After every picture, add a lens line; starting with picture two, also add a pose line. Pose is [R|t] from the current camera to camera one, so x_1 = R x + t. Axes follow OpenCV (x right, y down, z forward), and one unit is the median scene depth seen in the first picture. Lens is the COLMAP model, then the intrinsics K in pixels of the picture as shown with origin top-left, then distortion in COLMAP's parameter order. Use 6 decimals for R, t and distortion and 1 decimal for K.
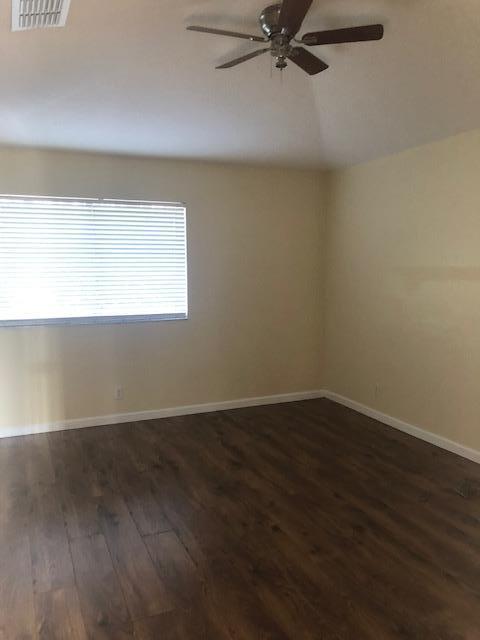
lens RADIAL K [[525.6, 0, 243.6], [0, 525.6, 323.5], [0, 0, 1]] dist [0.034654, -0.020330]
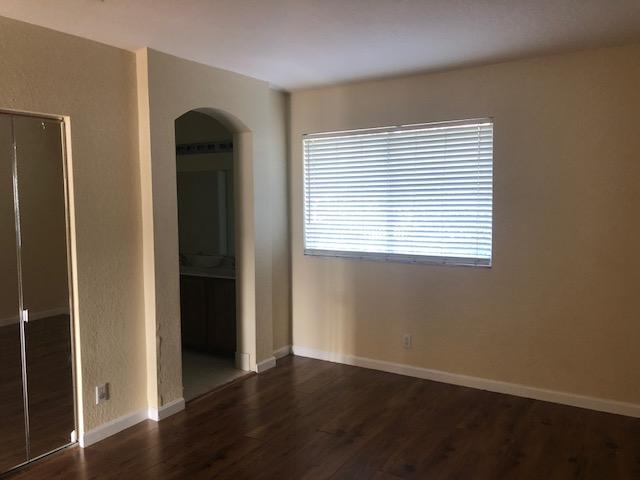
lens RADIAL K [[525.6, 0, 321.5], [0, 525.6, 235.2], [0, 0, 1]] dist [0.034654, -0.020330]
pose [[0.574816, 0.059205, -0.816138, 0.408493], [-0.086596, 0.996180, 0.011275, -0.045081], [0.813688, 0.064193, 0.577747, 0.373200]]
